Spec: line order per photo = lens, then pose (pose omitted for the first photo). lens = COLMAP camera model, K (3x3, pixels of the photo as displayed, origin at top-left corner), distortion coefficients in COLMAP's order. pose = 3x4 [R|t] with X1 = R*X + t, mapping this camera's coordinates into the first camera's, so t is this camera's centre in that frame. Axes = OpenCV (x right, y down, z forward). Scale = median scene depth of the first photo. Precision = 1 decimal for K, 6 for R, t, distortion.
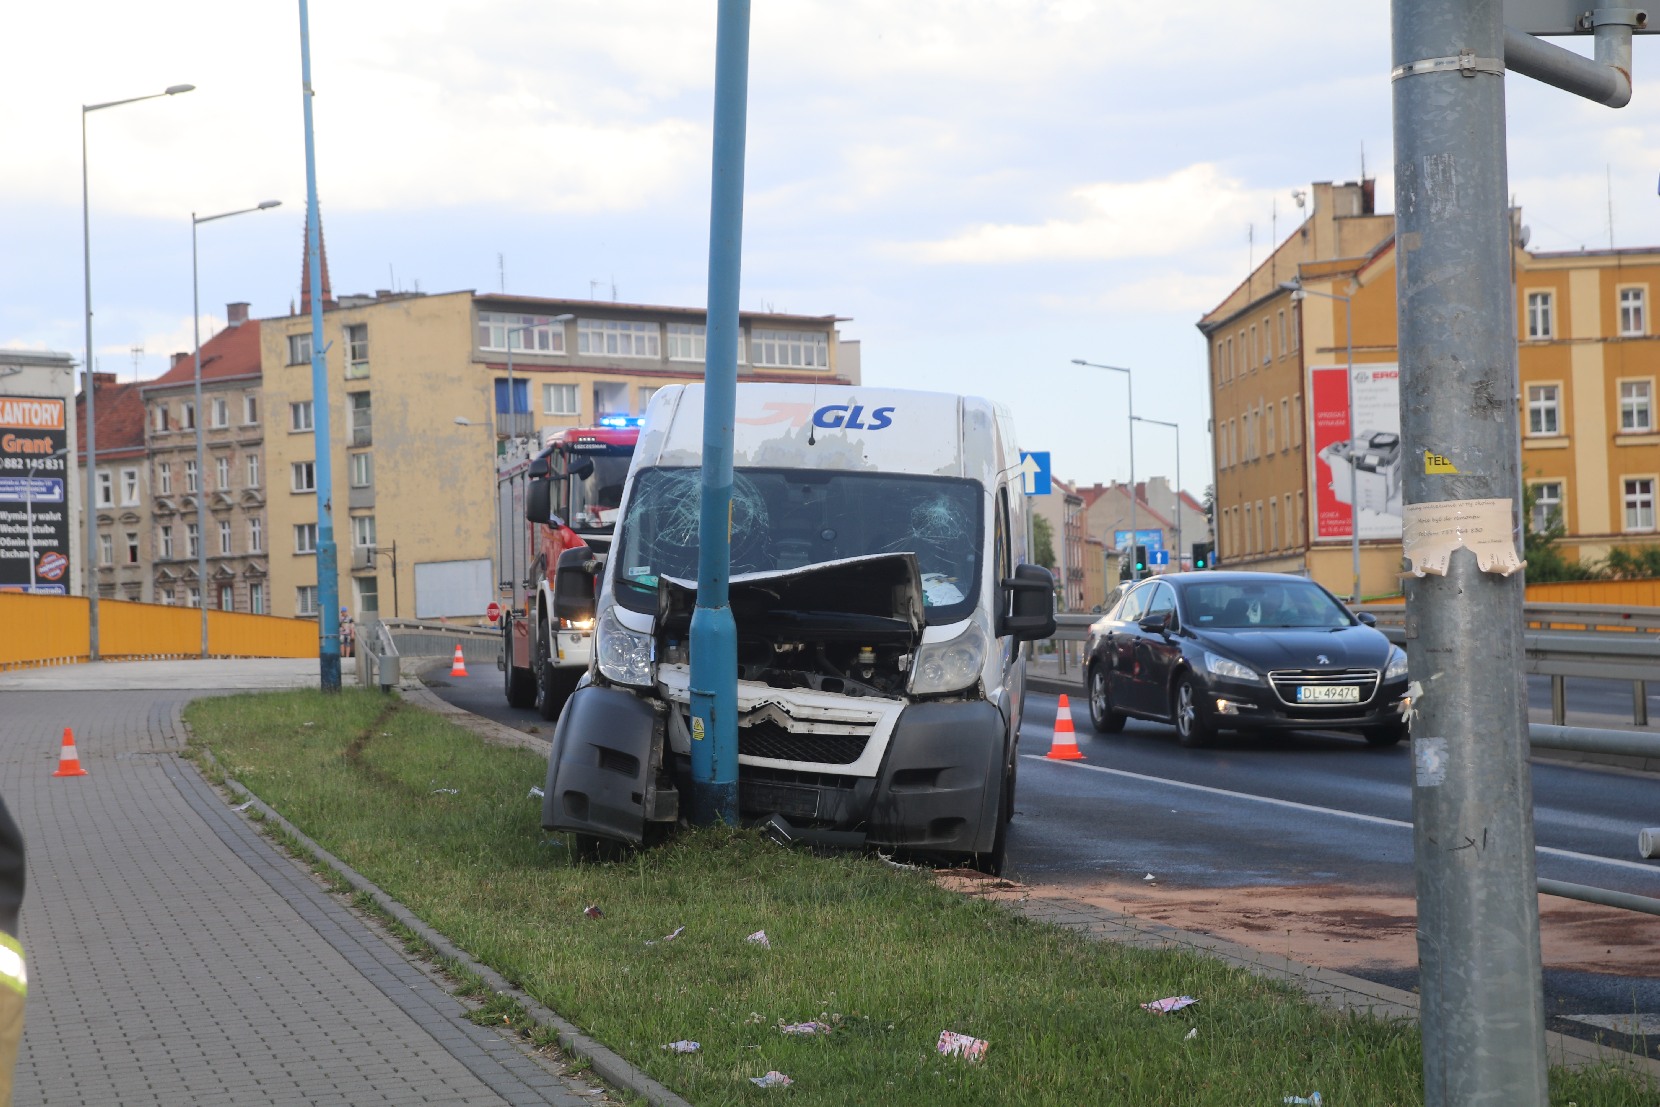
lens RADIAL K [[3478.2, 0, 865.1], [0, 3478.2, 618.2], [0, 0, 1]] dist [0.212379, 0.280976]
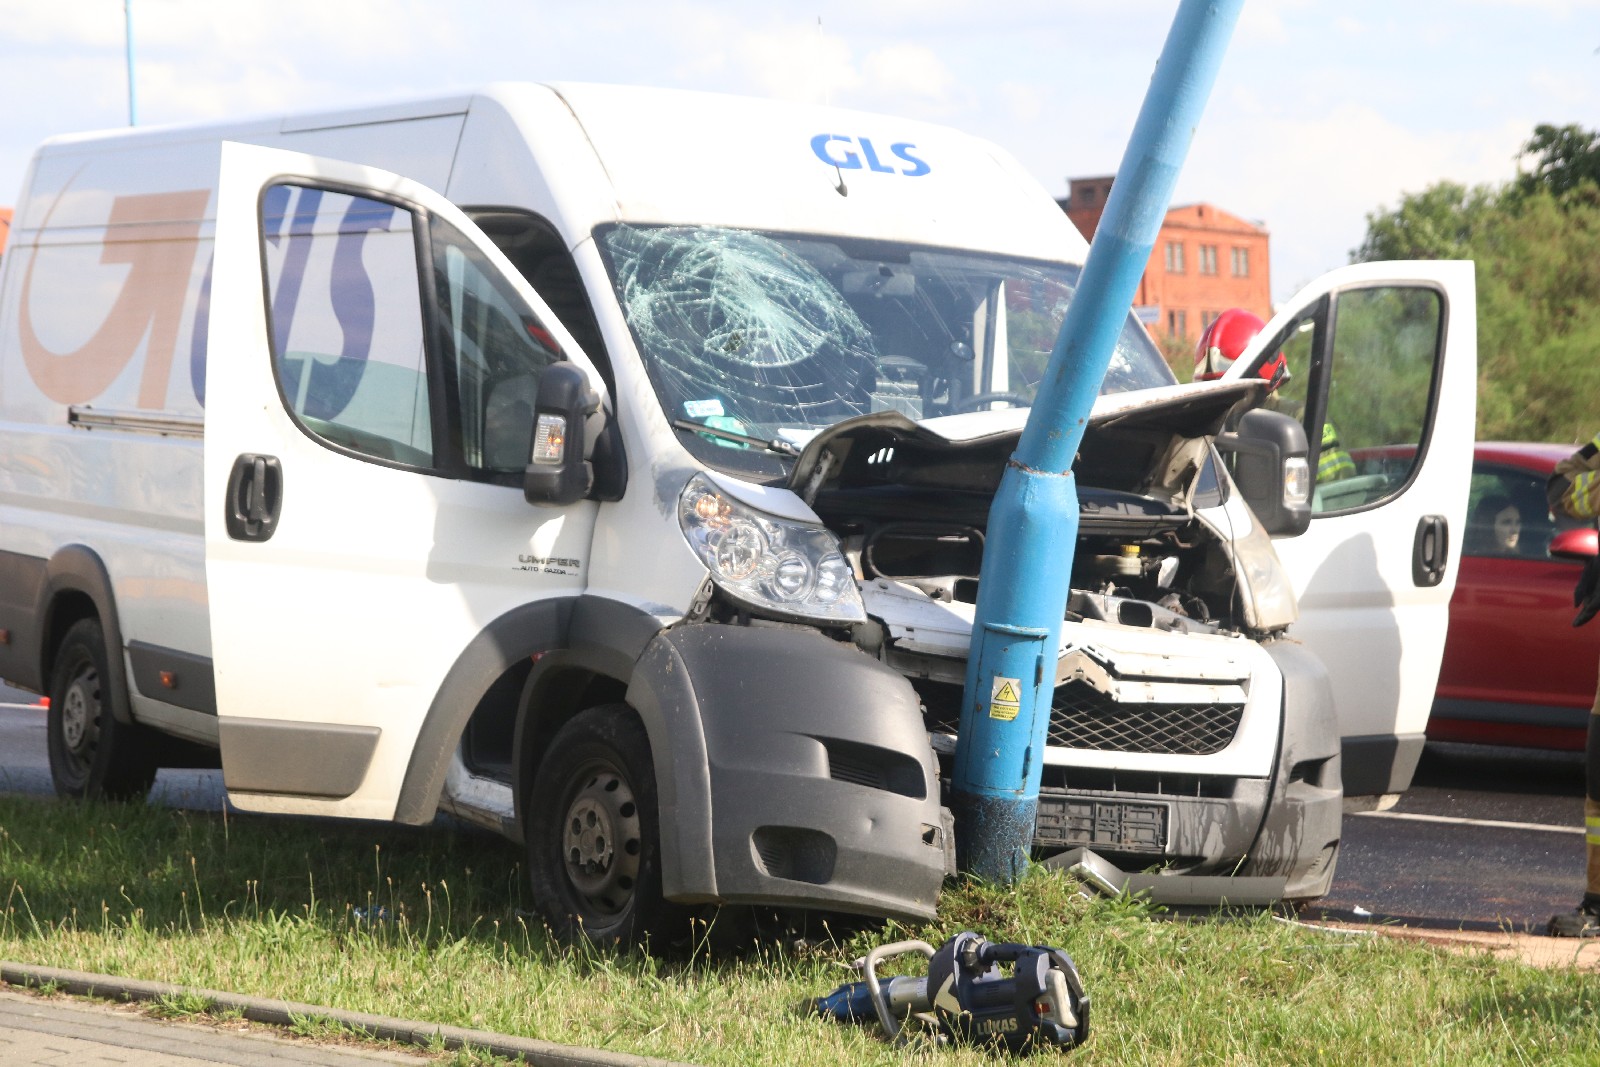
lens RADIAL K [[3355.0, 0, 810.2], [0, 3355.0, 578.7], [0, 0, 1]] dist [0.171542, 0.535278]
pose [[0.829161, -0.011669, 0.558888, -0.316649], [0.002892, 0.999858, 0.016587, 0.003972], [-0.559002, -0.012137, 0.829077, 0.516557]]
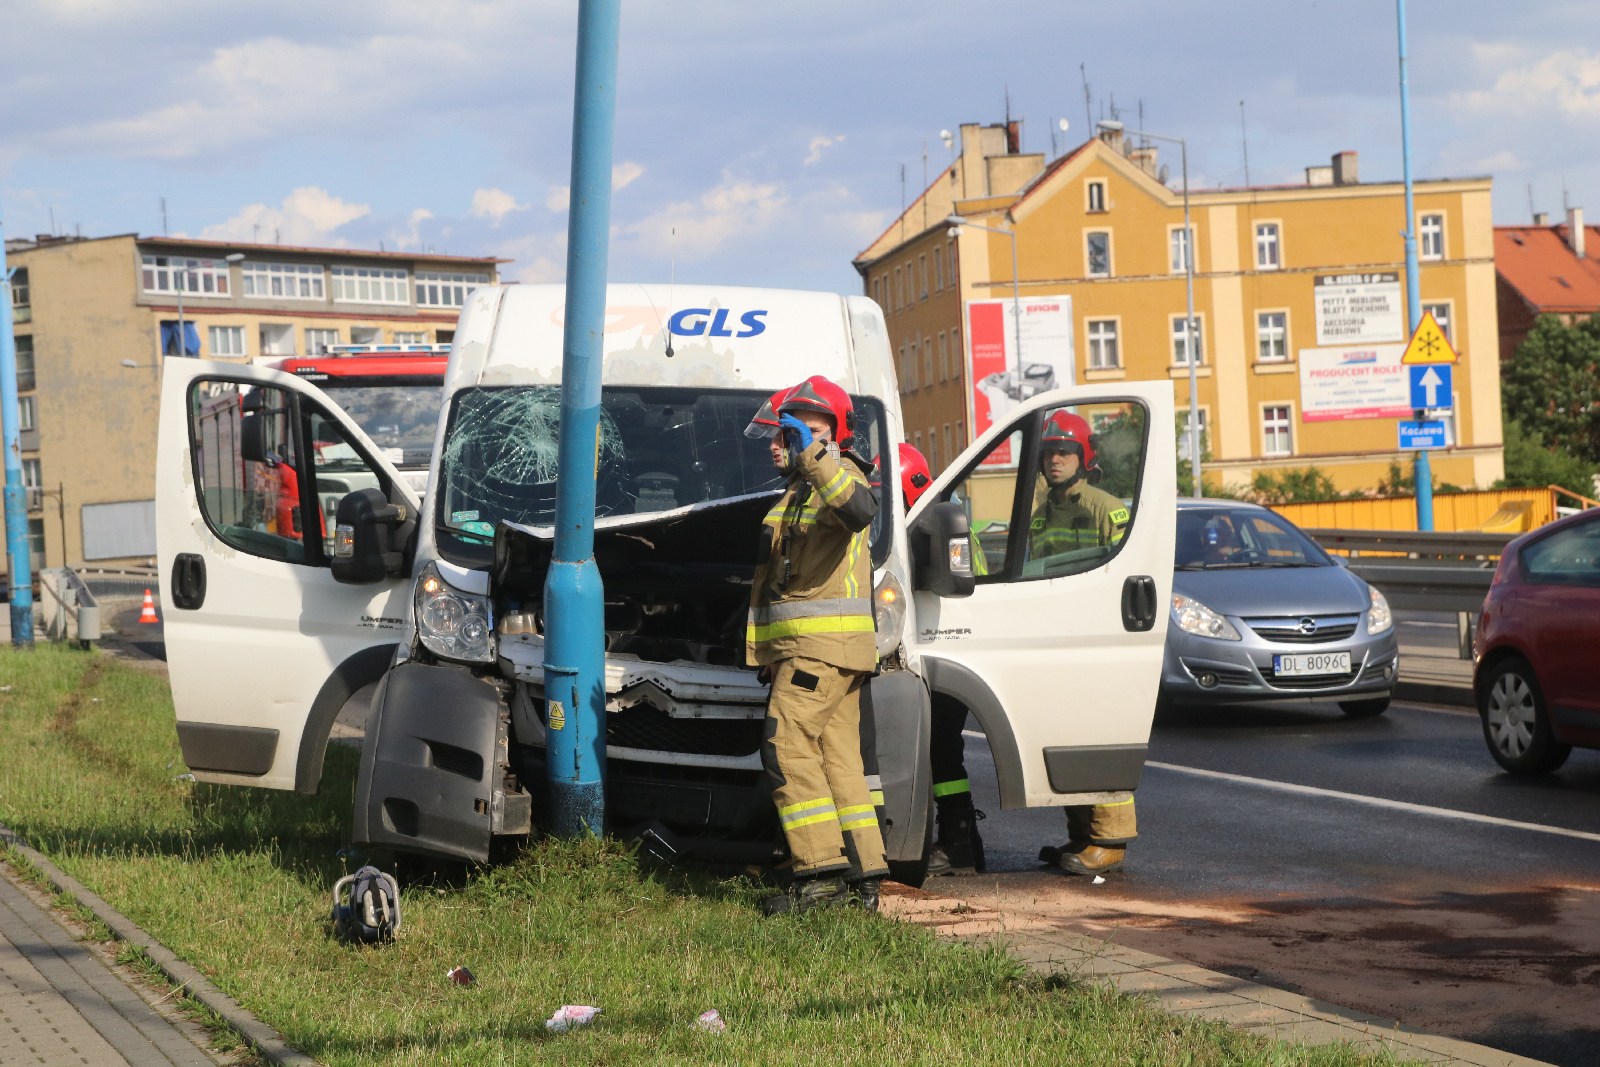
lens RADIAL K [[3303.4, 0, 829.5], [0, 3303.4, 565.2], [0, 0, 1]] dist [0.175082, 0.470009]
pose [[0.995447, -0.018977, 0.093411, -0.048897], [0.018466, 0.999809, 0.006329, -0.005167], [-0.093513, -0.004575, 0.995608, 0.218144]]
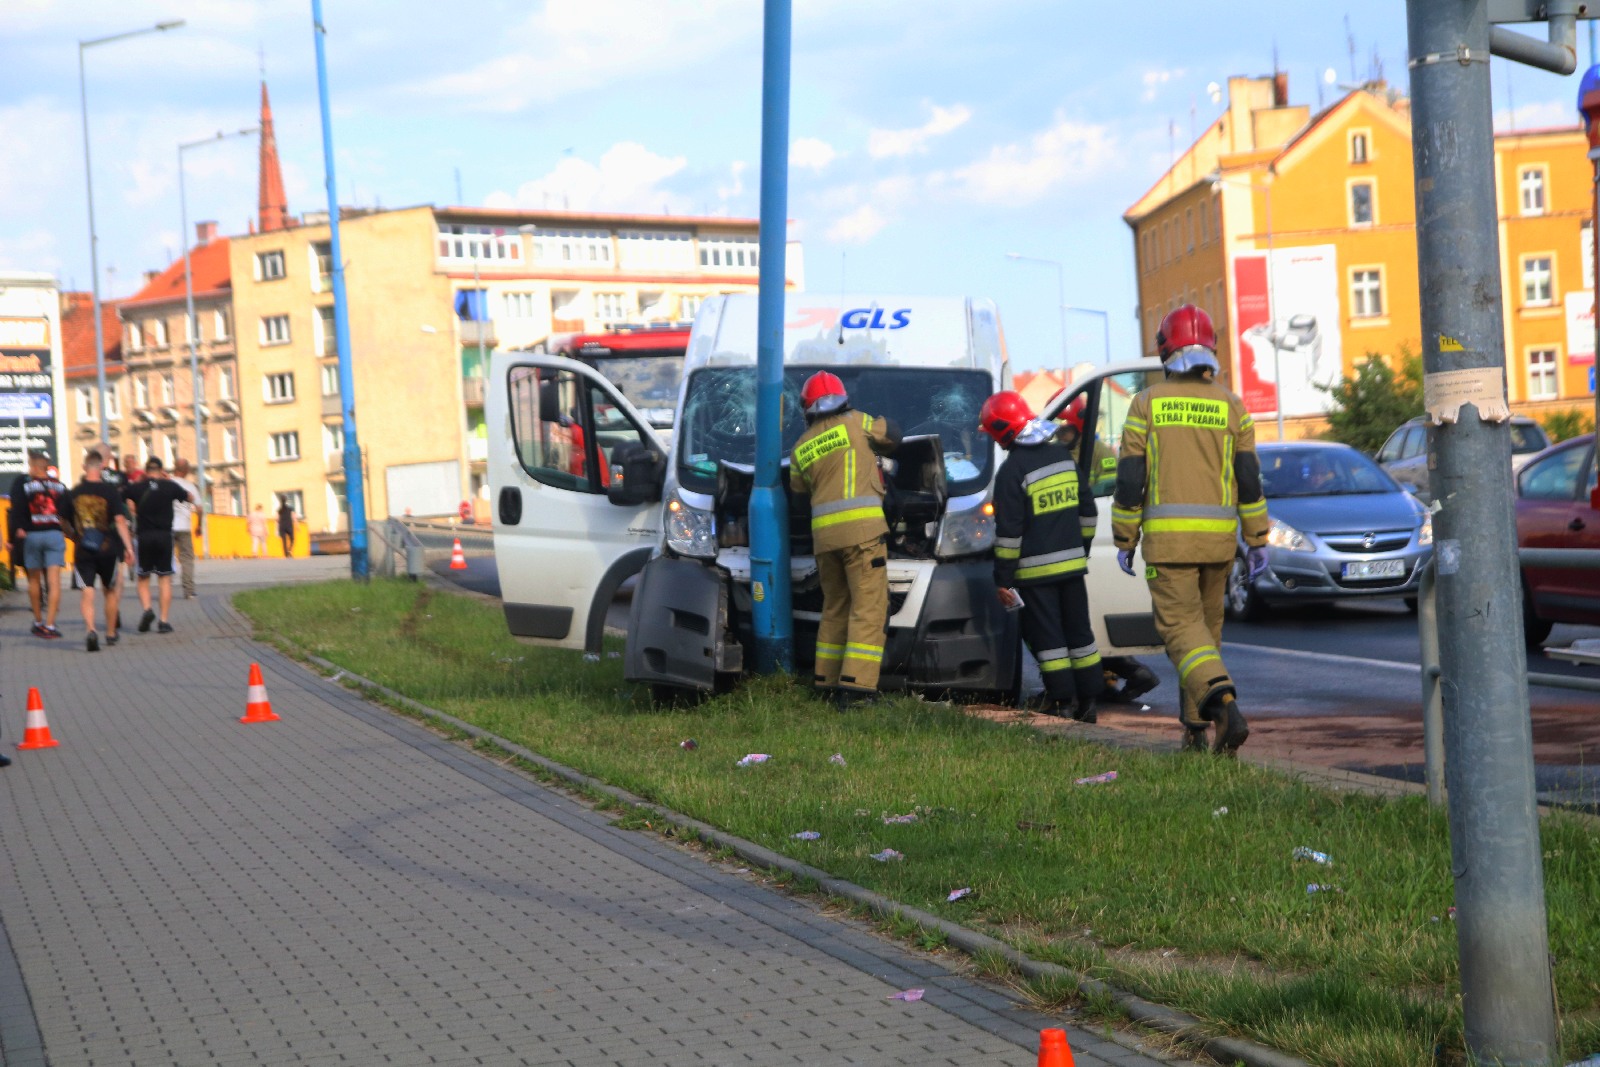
lens RADIAL K [[3315.5, 0, 851.9], [0, 3315.5, 623.6], [0, 0, 1]] dist [0.239509, 0.093913]
pose [[0.999461, -0.030417, 0.012381, -0.026948], [0.029965, 0.998930, 0.035218, 0.003779], [-0.013439, -0.034828, 0.999303, -0.096085]]
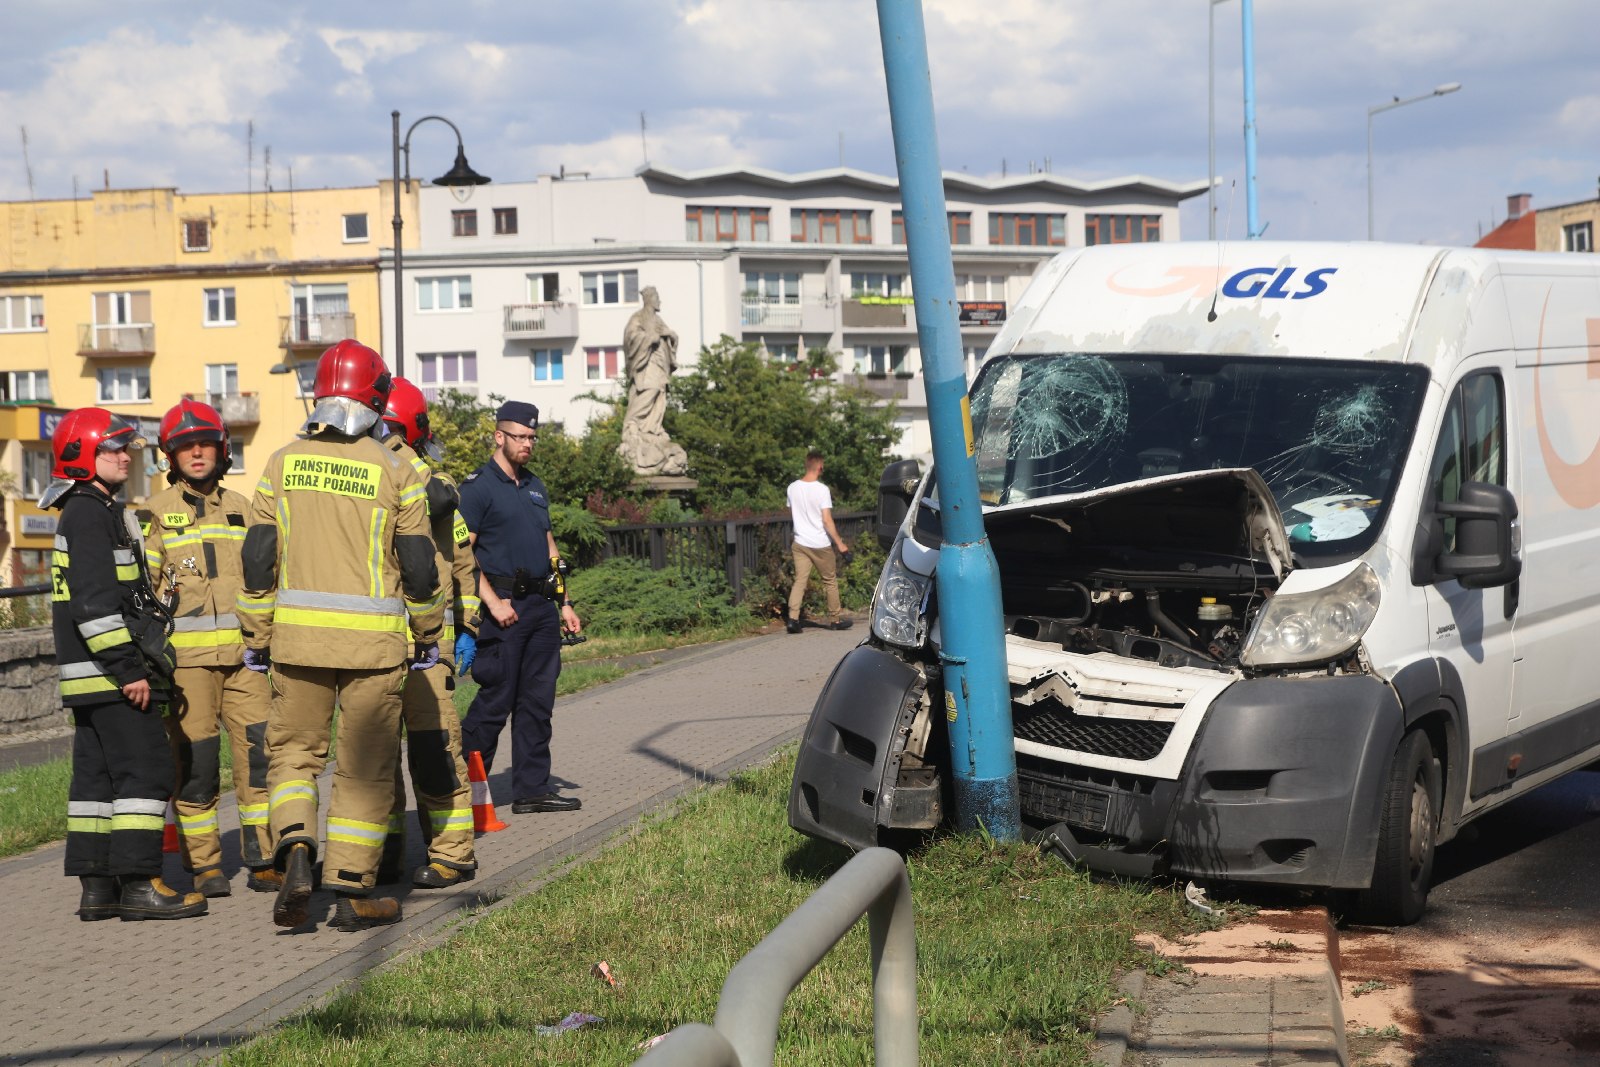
lens RADIAL K [[3355.0, 0, 810.2], [0, 3355.0, 578.7], [0, 0, 1]] dist [0.171542, 0.535278]
pose [[0.920652, 0.009844, -0.390261, 0.179274], [-0.001520, 0.999765, 0.021633, -0.009700], [0.390382, -0.019323, 0.920450, 0.287195]]
